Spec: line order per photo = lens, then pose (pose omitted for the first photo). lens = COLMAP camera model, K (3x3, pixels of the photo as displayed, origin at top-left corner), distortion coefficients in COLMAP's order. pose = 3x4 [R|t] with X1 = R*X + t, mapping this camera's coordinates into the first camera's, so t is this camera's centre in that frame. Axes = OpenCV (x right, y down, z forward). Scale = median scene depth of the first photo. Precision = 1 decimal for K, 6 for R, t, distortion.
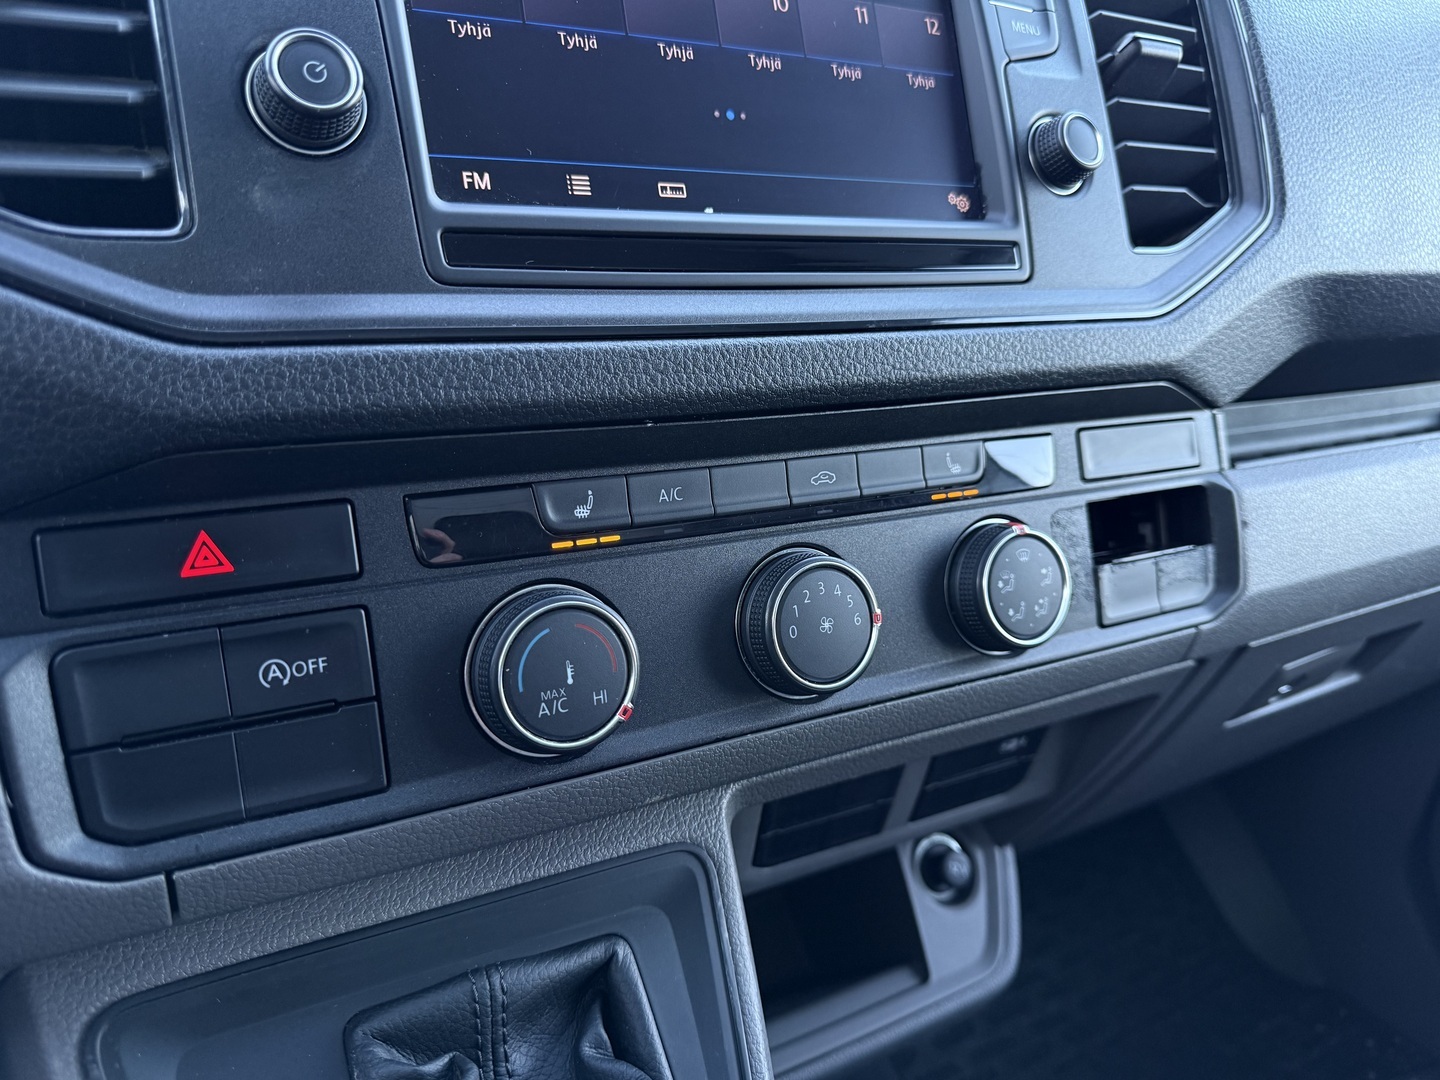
lens RADIAL K [[1019.3, 0, 720.0], [0, 1019.3, 540.0], [0, 0, 1]] dist [0.002675, -0.004358]
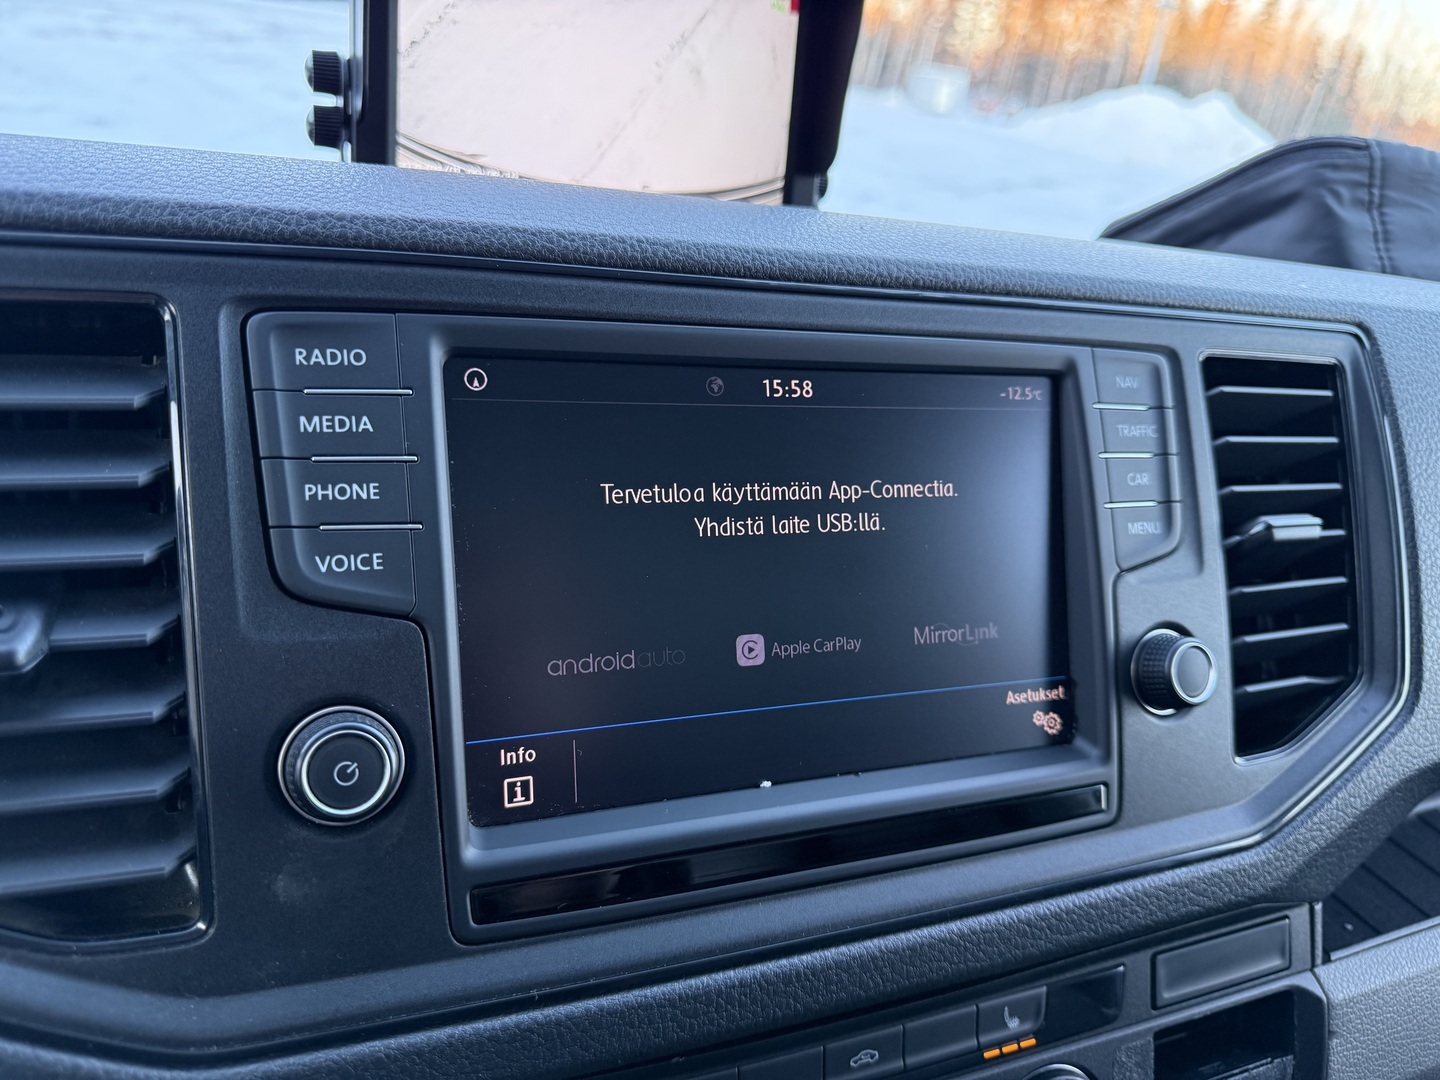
lens RADIAL K [[1014.4, 0, 747.2], [0, 1014.4, 538.4], [0, 0, 1]] dist [-0.005061, -0.000608]
pose [[0.992258, 0.096045, -0.078742, 0.019021], [-0.092855, 0.994741, 0.043221, -0.505934], [0.082479, -0.035575, 0.995958, 0.064081]]
